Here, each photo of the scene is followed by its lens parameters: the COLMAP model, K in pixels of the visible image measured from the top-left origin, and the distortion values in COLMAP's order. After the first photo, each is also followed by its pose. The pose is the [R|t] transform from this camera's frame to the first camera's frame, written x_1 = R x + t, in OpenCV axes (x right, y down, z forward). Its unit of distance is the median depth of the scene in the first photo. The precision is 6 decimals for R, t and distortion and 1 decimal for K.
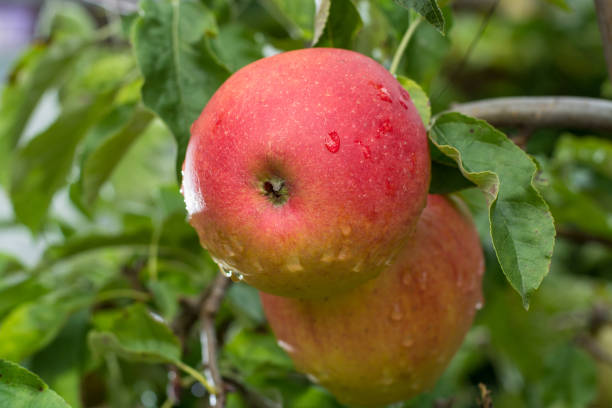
lens RADIAL K [[1719.0, 0, 306.0], [0, 1719.0, 204.0], [0, 0, 1]] dist [-0.040485, 0.330953]
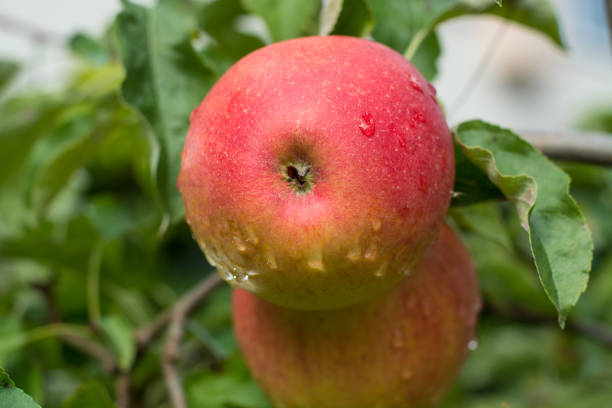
lens RADIAL K [[1719.0, 0, 306.0], [0, 1719.0, 204.0], [0, 0, 1]] dist [-0.040485, 0.330953]
pose [[0.990937, 0.058633, 0.120855, -0.119968], [-0.046054, 0.993472, -0.104371, 0.098238], [-0.126185, 0.097859, 0.987168, 0.115903]]
